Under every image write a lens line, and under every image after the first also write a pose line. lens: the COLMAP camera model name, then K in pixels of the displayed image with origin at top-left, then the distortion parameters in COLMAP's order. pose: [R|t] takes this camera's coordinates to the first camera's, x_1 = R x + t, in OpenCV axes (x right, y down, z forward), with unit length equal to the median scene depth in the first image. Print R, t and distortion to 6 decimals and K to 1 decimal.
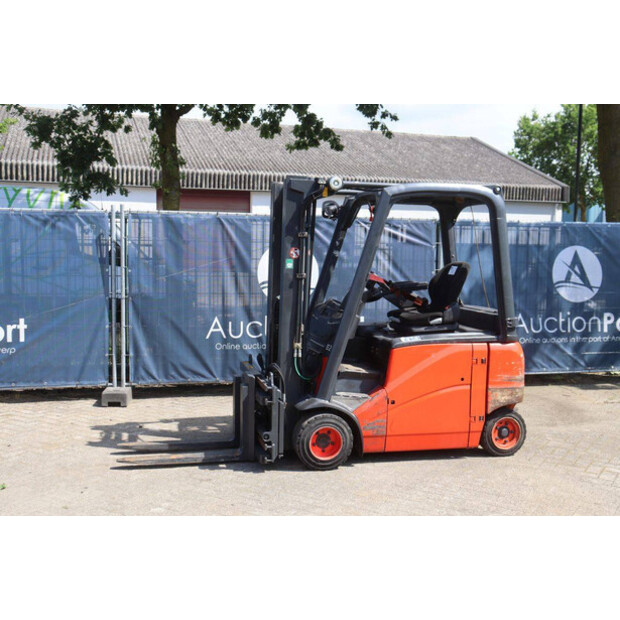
lens RADIAL K [[746.7, 0, 332.2], [0, 746.7, 300.1], [0, 0, 1]] dist [-0.015065, 0.018777]
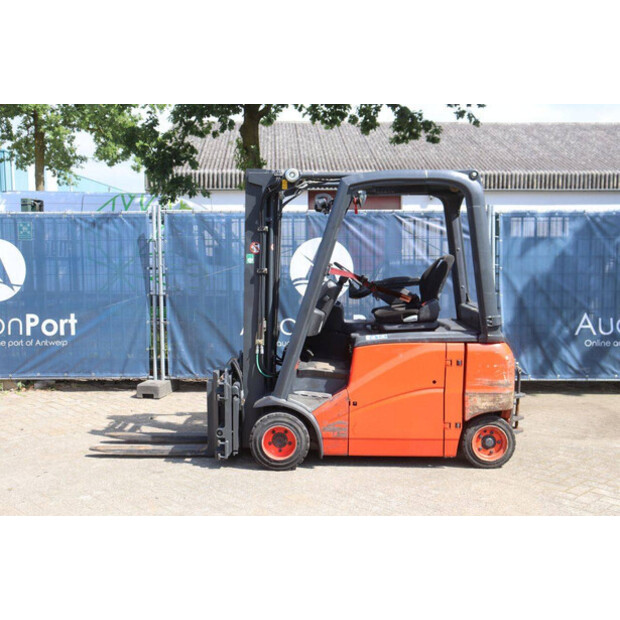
lens RADIAL K [[742.9, 0, 321.3], [0, 742.9, 308.5], [0, 0, 1]] dist [-0.014507, 0.016791]
pose [[0.961605, 0.005339, -0.274384, 0.280259], [-0.002435, 0.999937, 0.010924, 0.005285], [0.274425, -0.009837, 0.961558, 0.077471]]
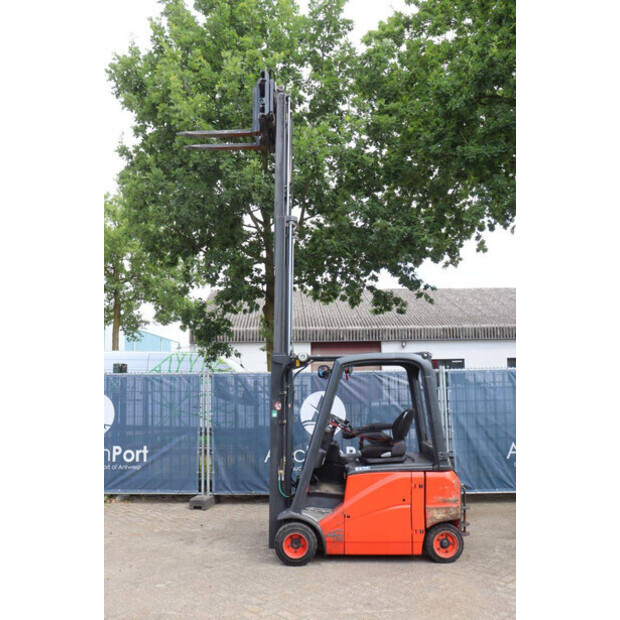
lens RADIAL K [[583.7, 0, 301.6], [0, 583.7, 288.0], [0, 0, 1]] dist [-0.164719, 0.188895]
pose [[0.951872, -0.075140, -0.297141, 0.316277], [0.007081, 0.974615, -0.223774, -0.032476], [0.306413, 0.210901, 0.928241, -0.061399]]
